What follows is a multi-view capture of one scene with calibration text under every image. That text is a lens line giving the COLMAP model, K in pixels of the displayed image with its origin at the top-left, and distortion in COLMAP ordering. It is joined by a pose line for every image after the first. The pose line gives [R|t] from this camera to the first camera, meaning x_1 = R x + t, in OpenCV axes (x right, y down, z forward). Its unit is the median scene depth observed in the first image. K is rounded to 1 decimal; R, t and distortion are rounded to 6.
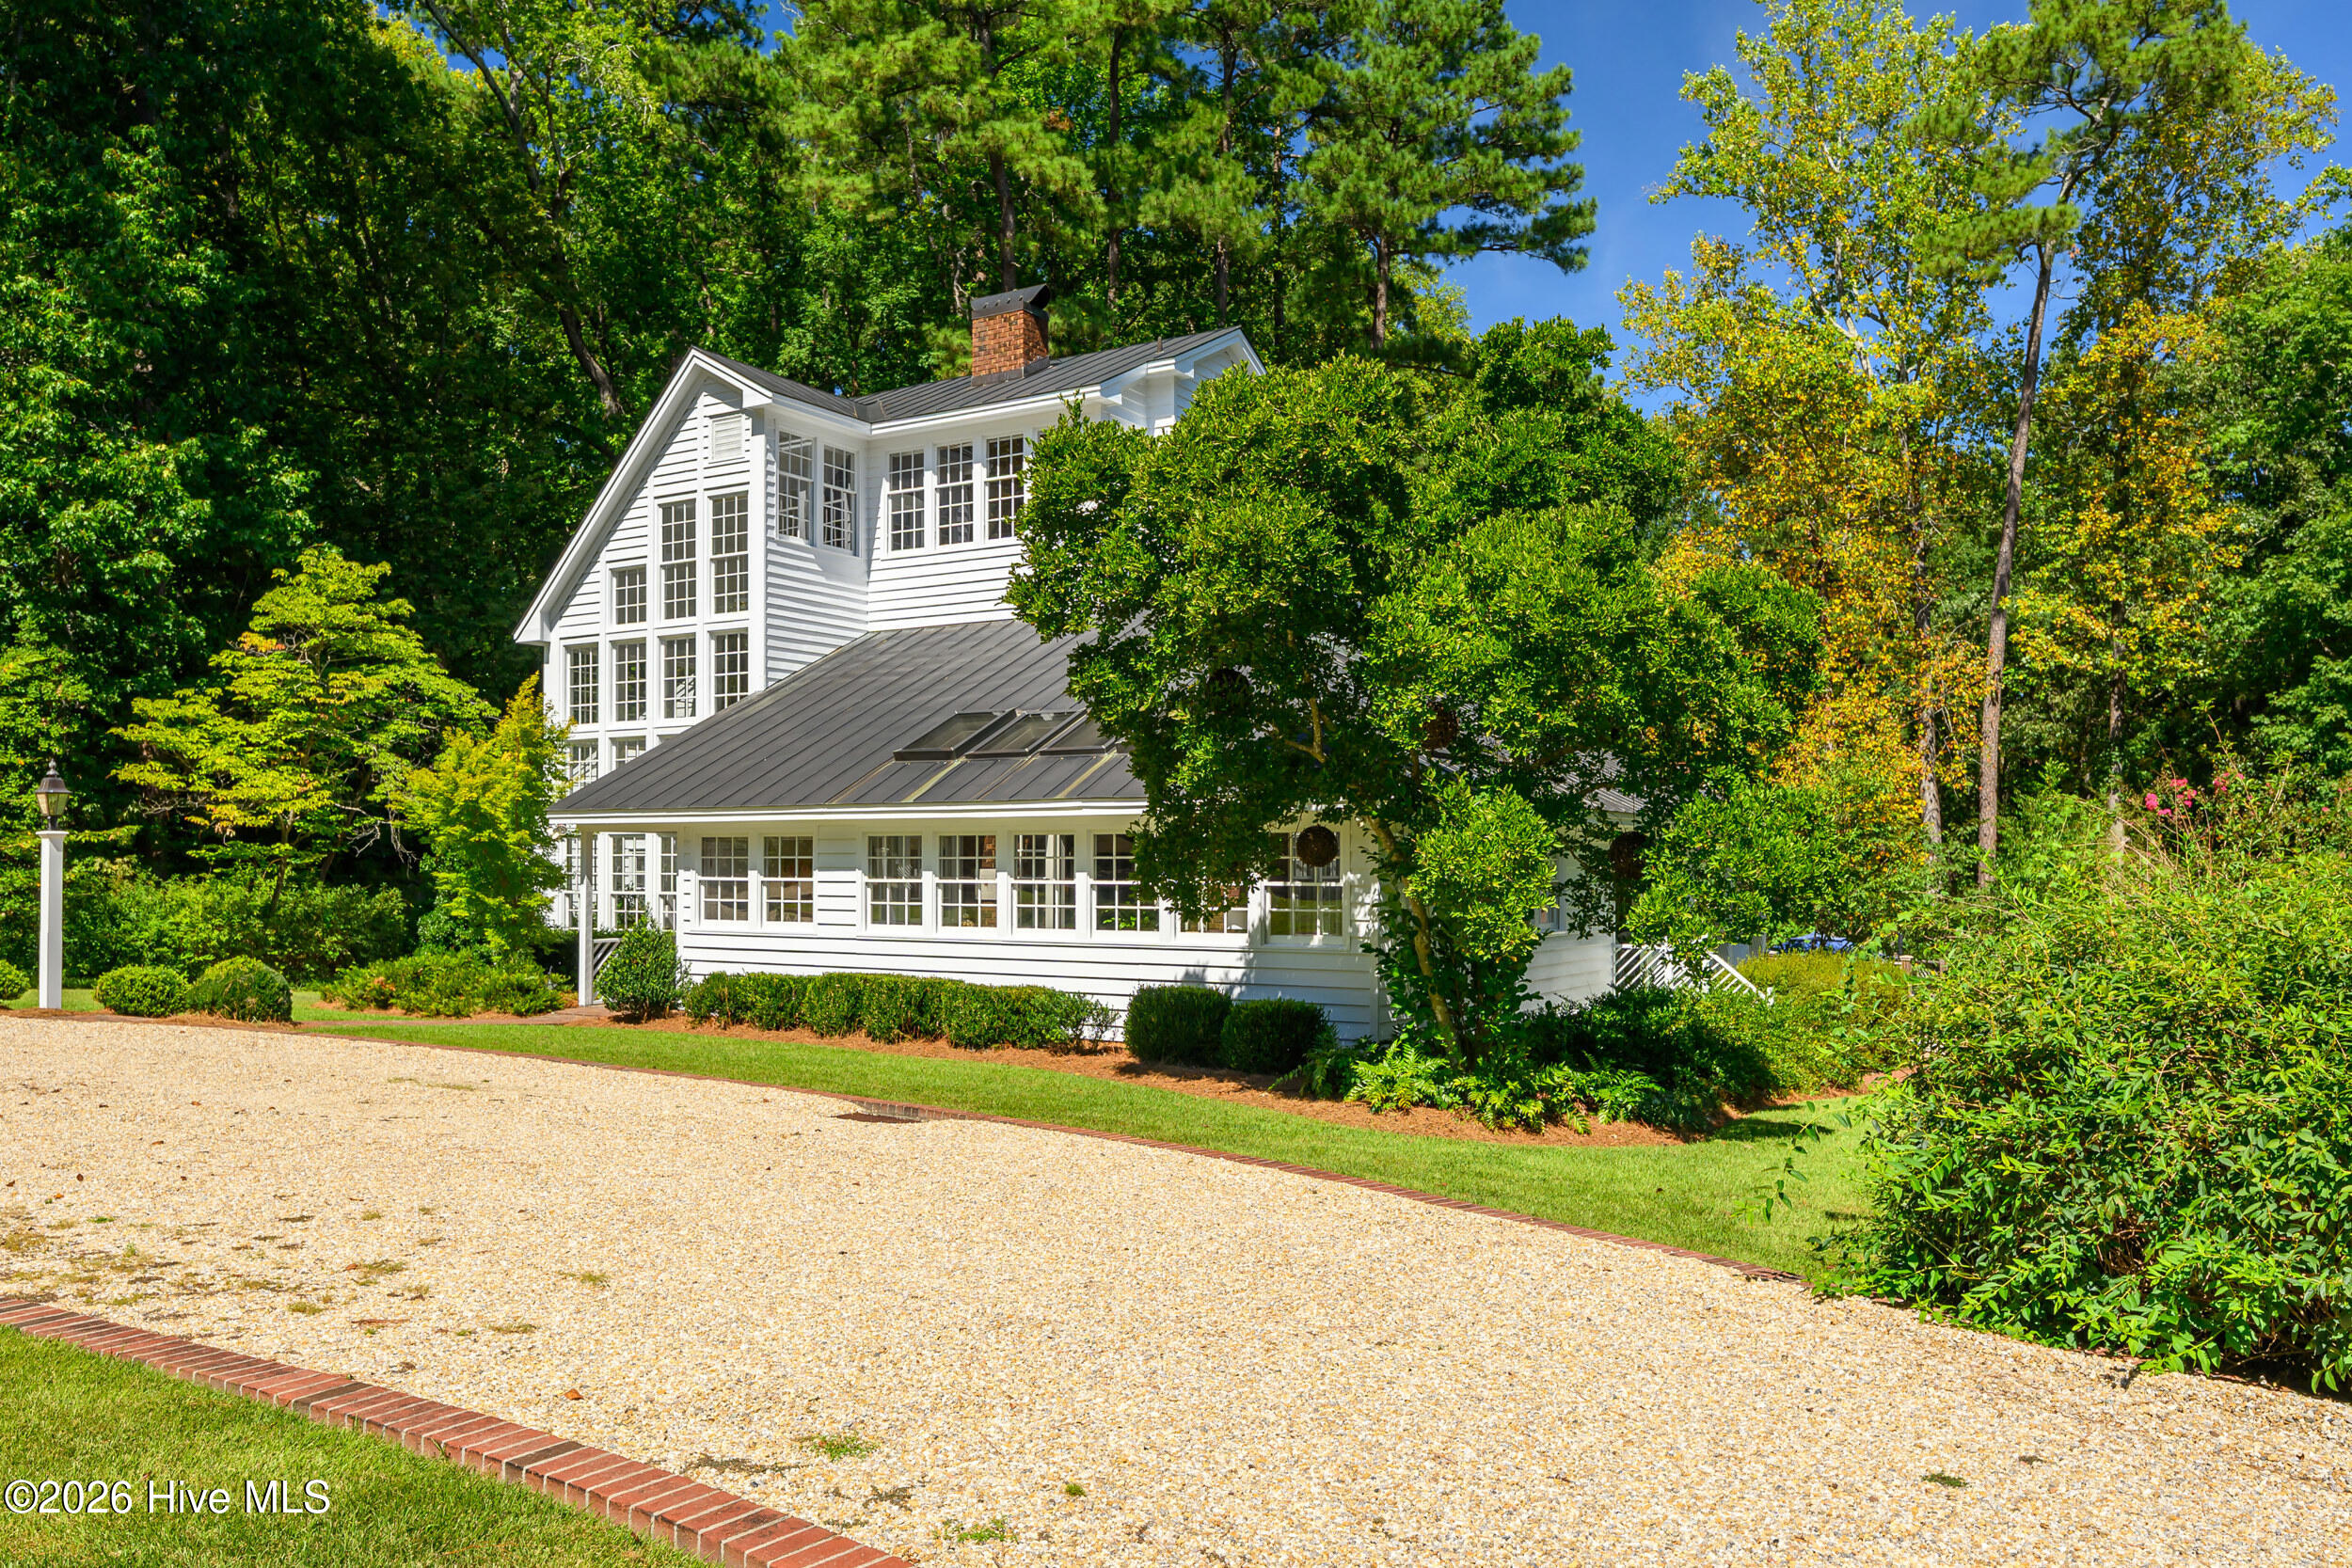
lens RADIAL K [[1679.9, 0, 1210.1], [0, 1679.9, 837.0], [0, 0, 1]] dist [-0.003793, -0.000599]
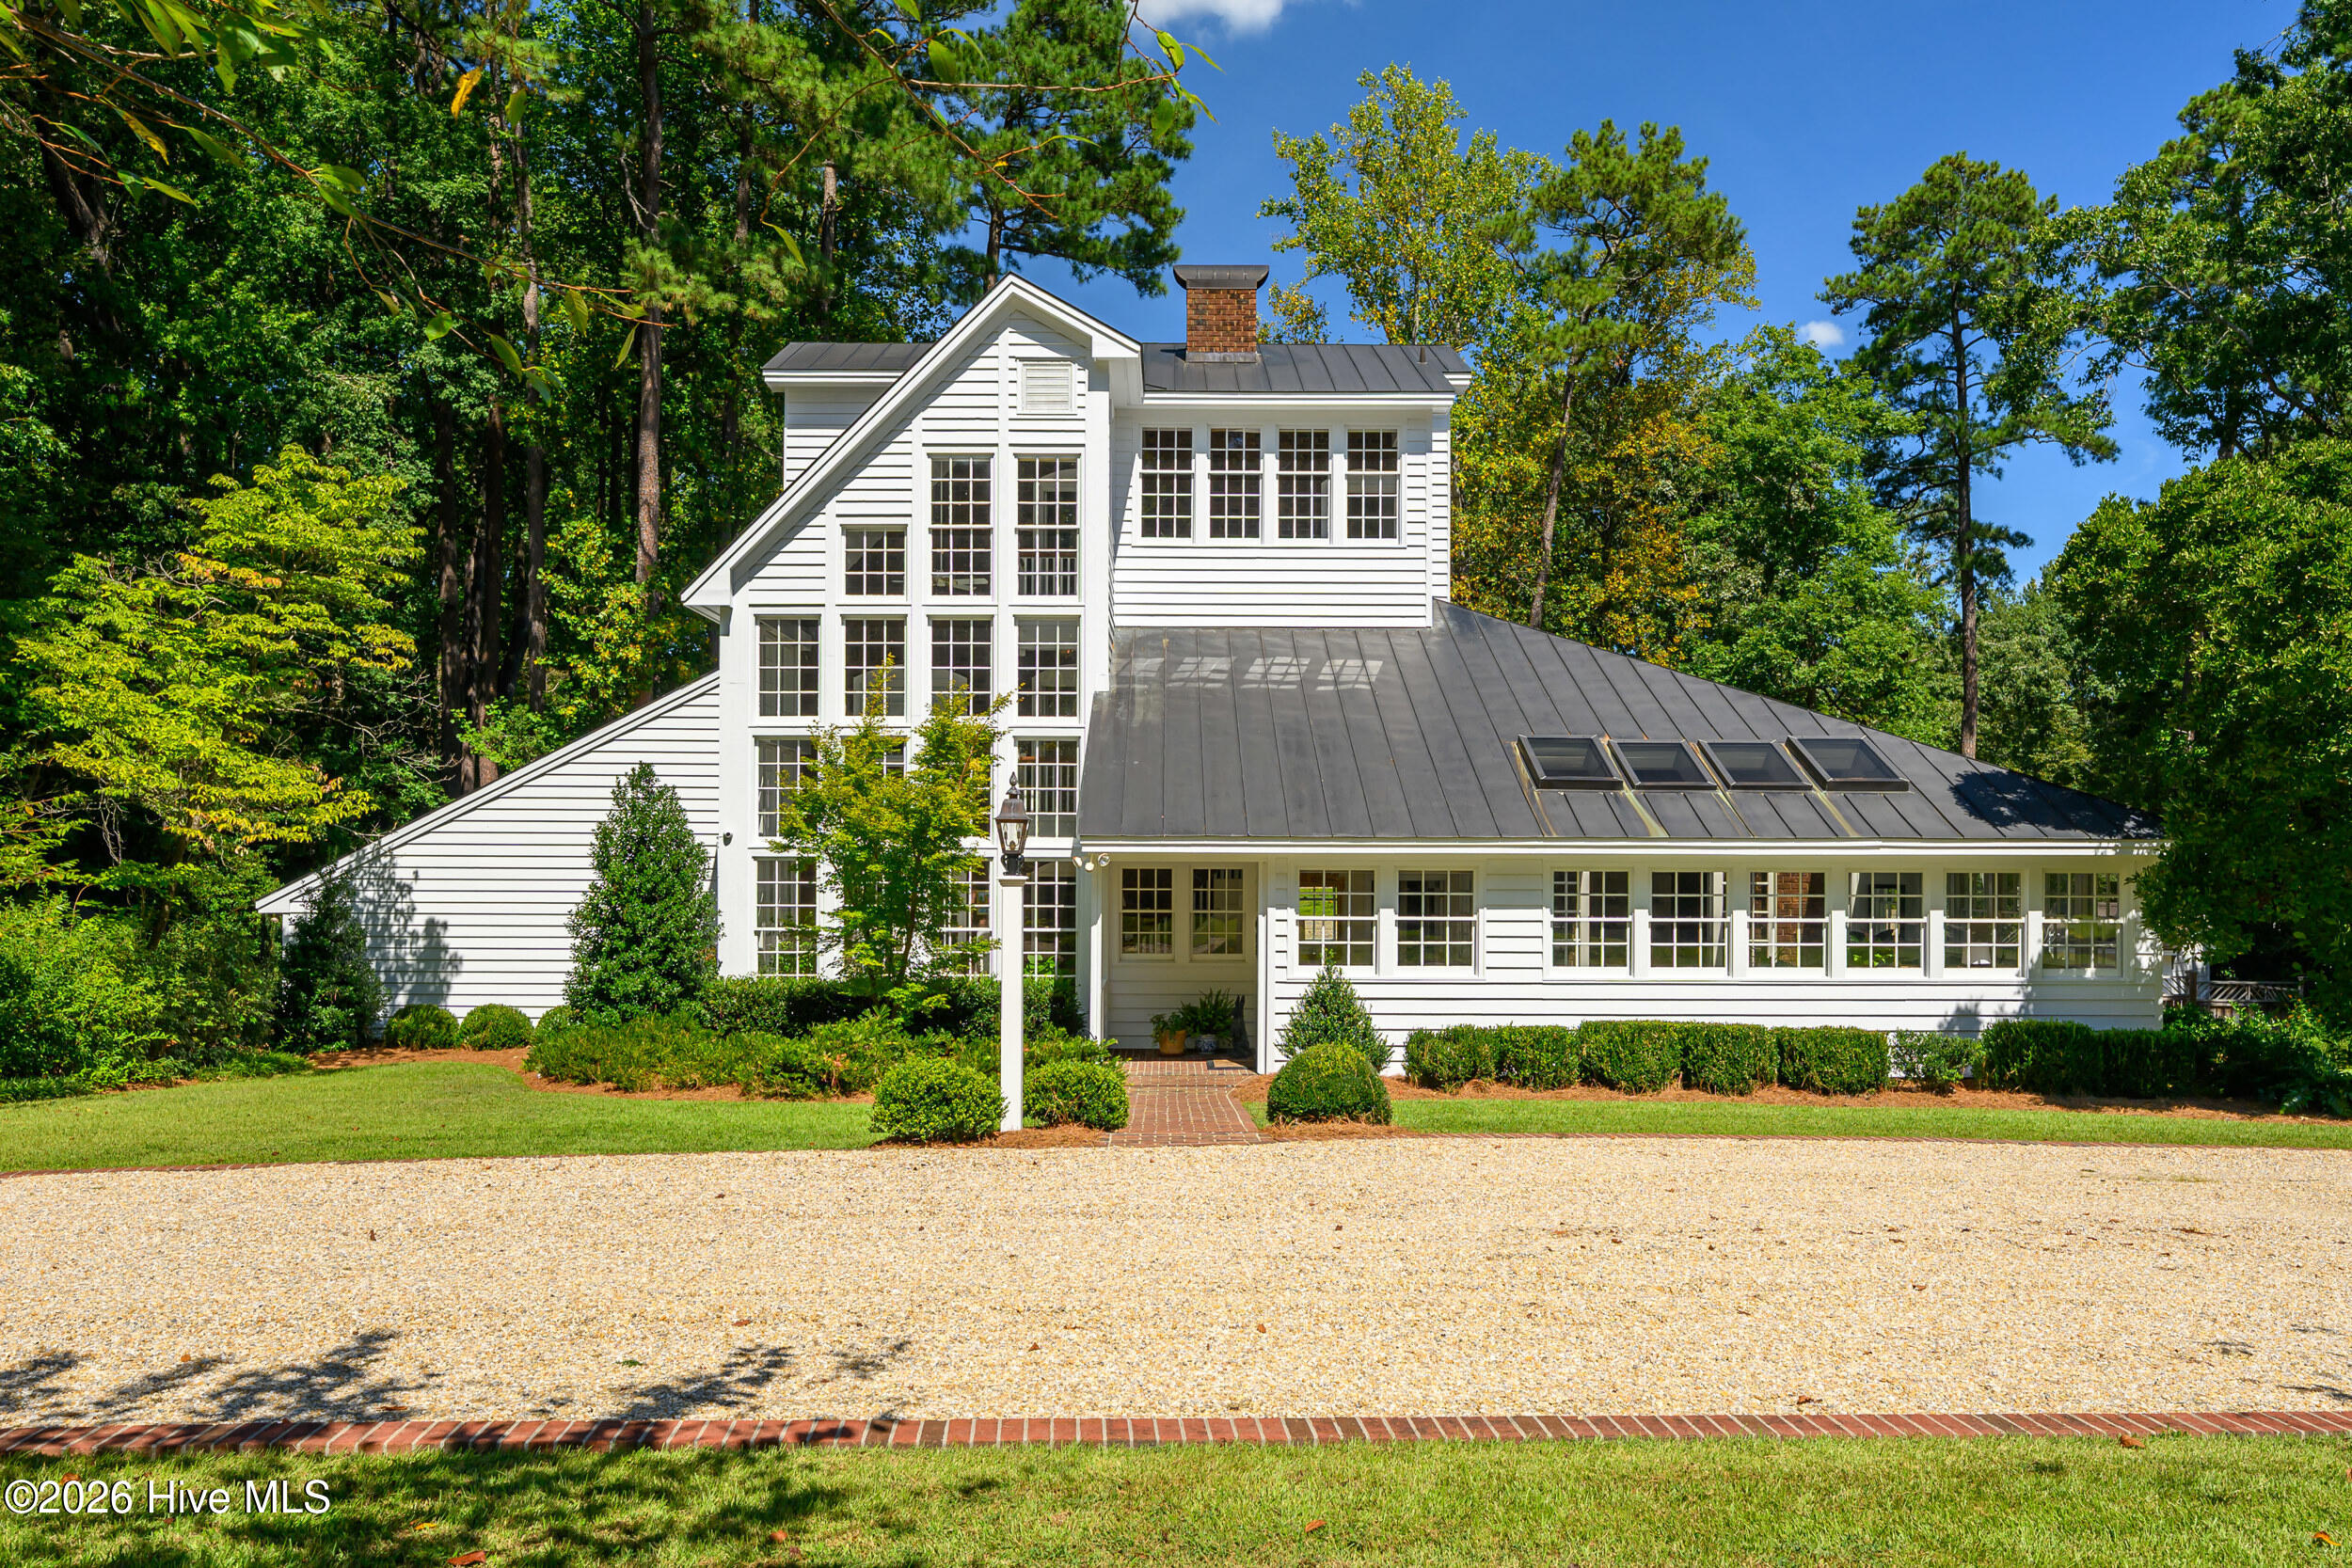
lens RADIAL K [[1679.9, 0, 1199.3], [0, 1679.9, 846.6], [0, 0, 1]] dist [-0.003793, -0.000599]
pose [[0.862374, 0.007072, 0.506222, -0.641458], [-0.010709, 0.999934, 0.004274, -0.012285], [-0.506158, -0.009106, 0.862393, 0.232526]]
